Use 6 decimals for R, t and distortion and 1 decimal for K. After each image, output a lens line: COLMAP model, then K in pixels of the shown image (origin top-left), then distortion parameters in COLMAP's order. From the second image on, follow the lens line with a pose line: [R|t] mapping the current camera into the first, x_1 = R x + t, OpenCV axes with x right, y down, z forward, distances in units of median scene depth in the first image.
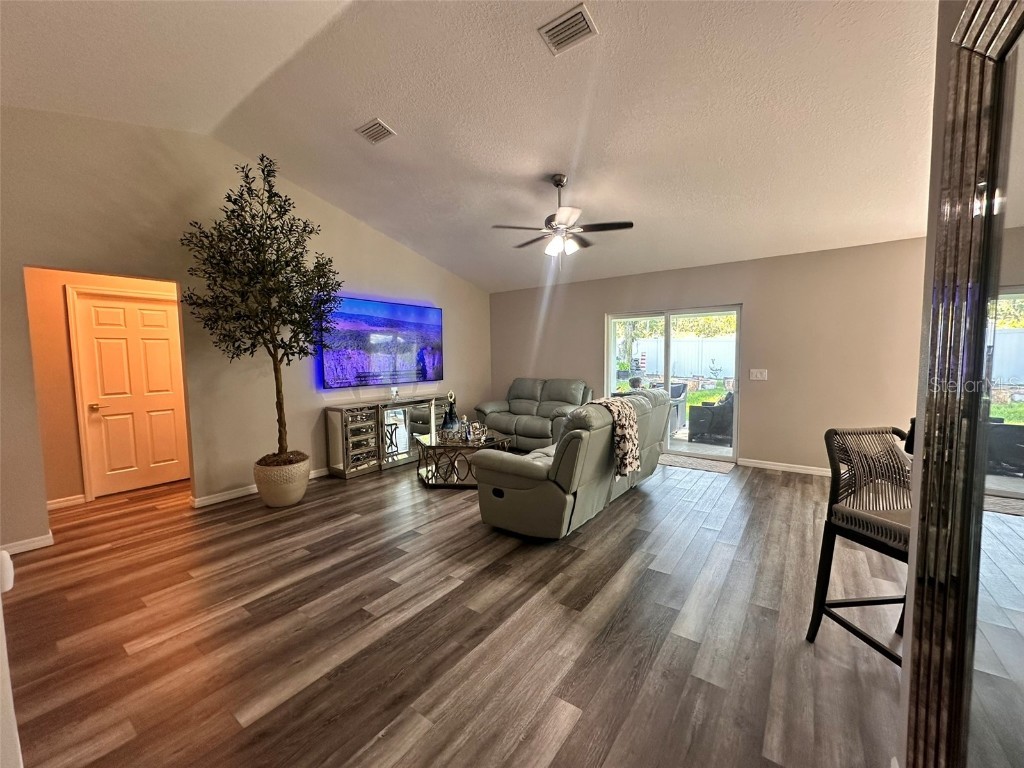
lens RADIAL K [[407.0, 0, 512.0], [0, 407.0, 384.0], [0, 0, 1]] dist [-0.000526, -0.000553]
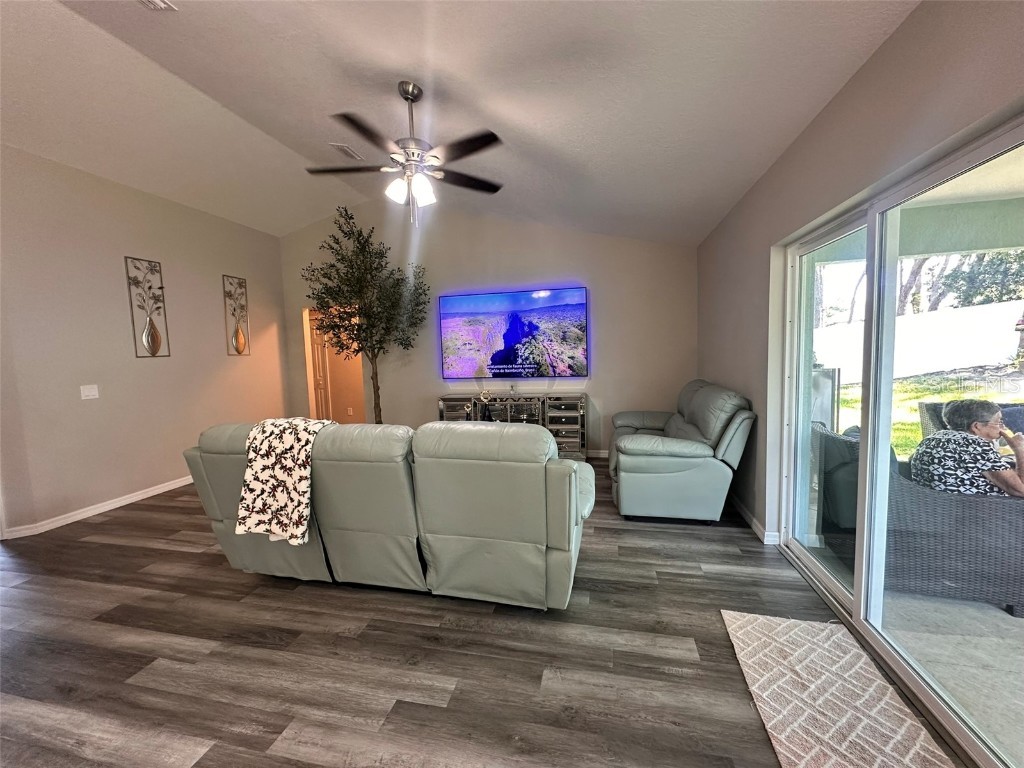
lens RADIAL K [[407.0, 0, 512.0], [0, 407.0, 384.0], [0, 0, 1]] dist [-0.000526, -0.000553]
pose [[0.394221, 0.070331, -0.916320, 1.275958], [-0.035492, 0.997489, 0.061292, -0.096723], [0.918330, 0.008360, 0.395728, 1.371348]]
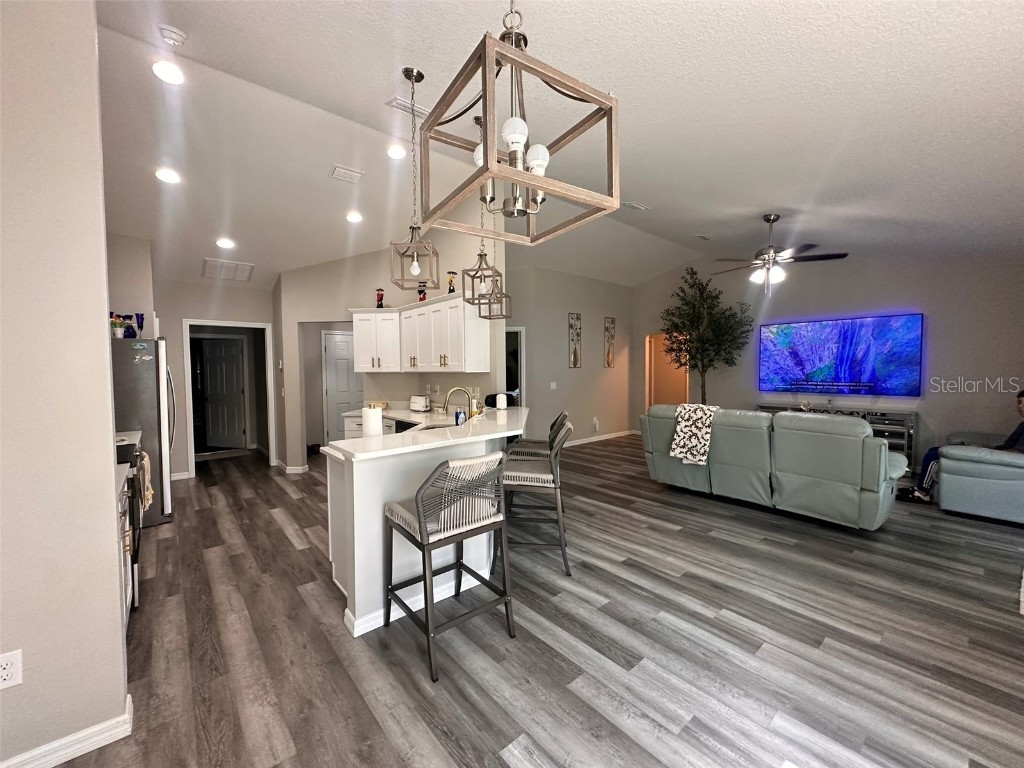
lens RADIAL K [[407.0, 0, 512.0], [0, 407.0, 384.0], [0, 0, 1]] dist [-0.000526, -0.000553]
pose [[-0.233212, 0.054288, -0.970909, 2.154685], [-0.056118, 0.996025, 0.069172, -0.113998], [0.970805, 0.070617, -0.229238, 0.912235]]
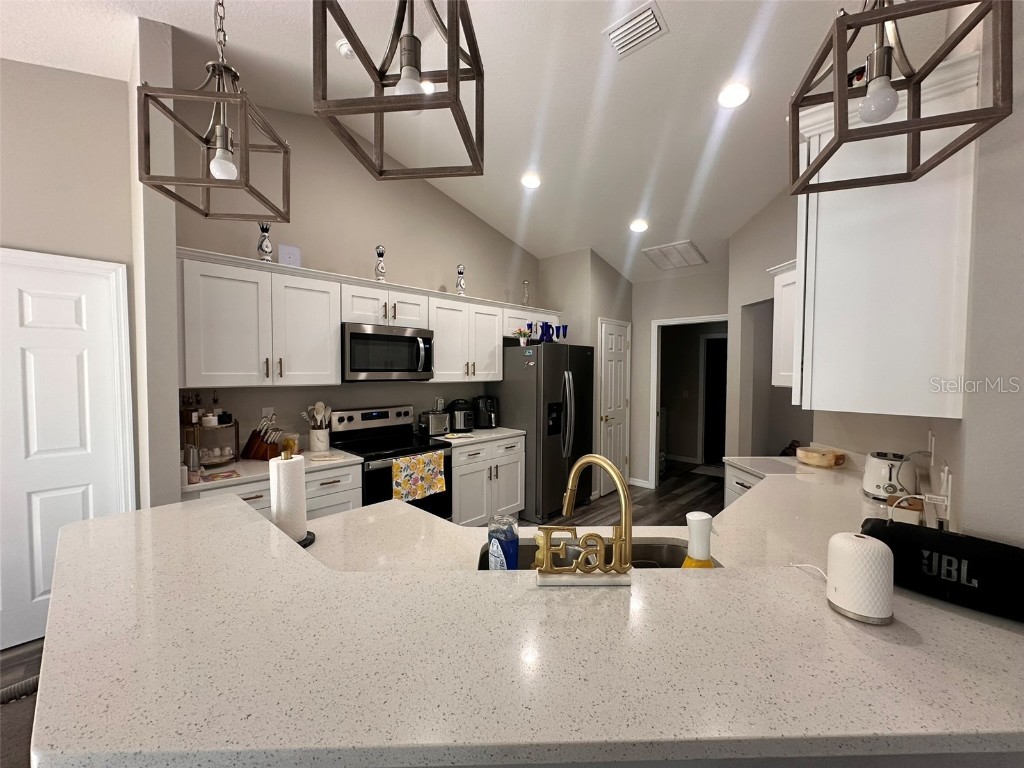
lens RADIAL K [[407.0, 0, 512.0], [0, 407.0, 384.0], [0, 0, 1]] dist [-0.000526, -0.000553]
pose [[-0.991690, -0.001110, 0.128644, 0.868519], [0.012776, 0.994170, 0.107062, -0.124956], [-0.128013, 0.107816, -0.985895, 0.856232]]
